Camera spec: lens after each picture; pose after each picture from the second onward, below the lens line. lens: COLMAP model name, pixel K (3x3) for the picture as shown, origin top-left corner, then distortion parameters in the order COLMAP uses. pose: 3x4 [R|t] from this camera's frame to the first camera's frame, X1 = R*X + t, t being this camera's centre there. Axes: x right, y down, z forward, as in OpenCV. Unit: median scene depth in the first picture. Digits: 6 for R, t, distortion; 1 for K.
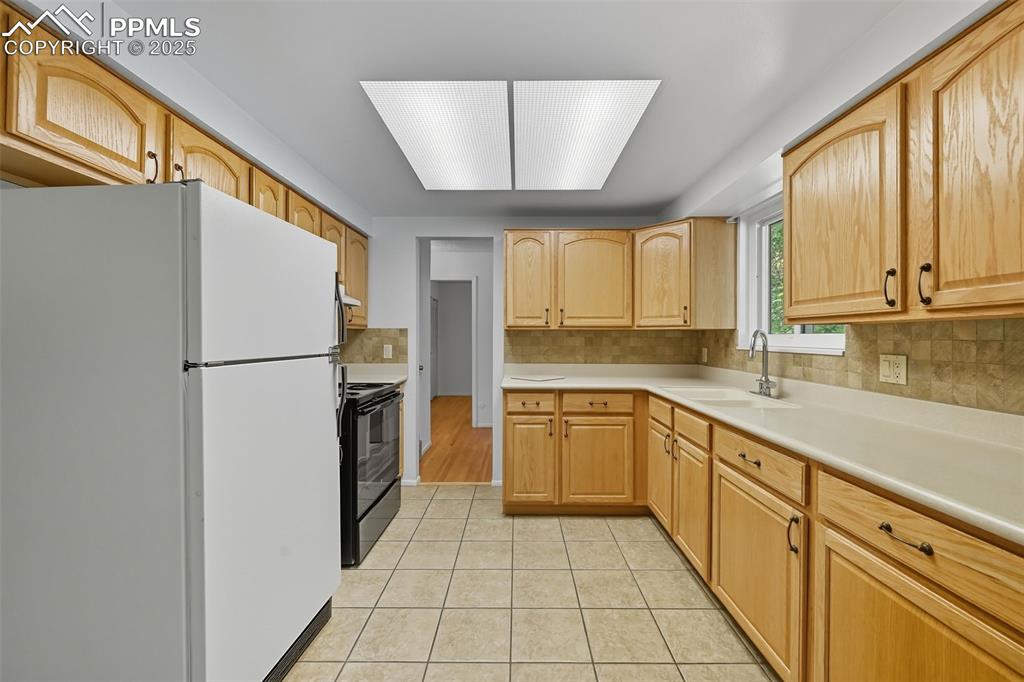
lens RADIAL K [[410.5, 0, 515.7], [0, 410.5, 337.2], [0, 0, 1]] dist [-0.001070, 0.000113]
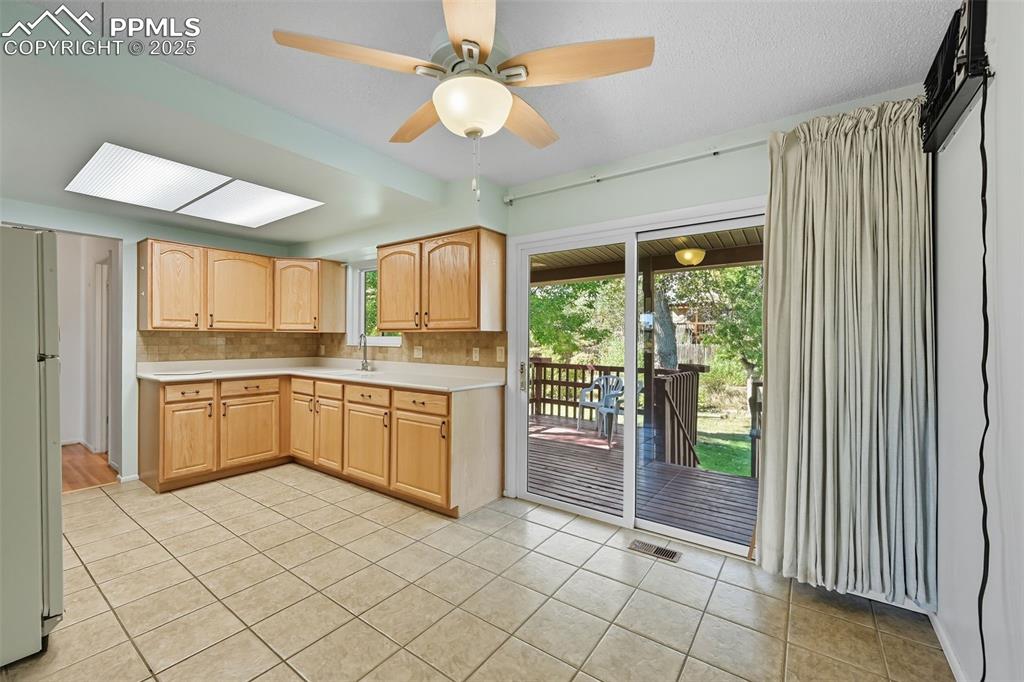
lens RADIAL K [[410.5, 0, 515.7], [0, 410.5, 337.2], [0, 0, 1]] dist [-0.001070, 0.000113]
pose [[0.575080, 0.003710, 0.818089, -0.400408], [-0.003711, 0.999991, -0.001926, -0.002178], [-0.818089, -0.001928, 0.575088, -0.474193]]
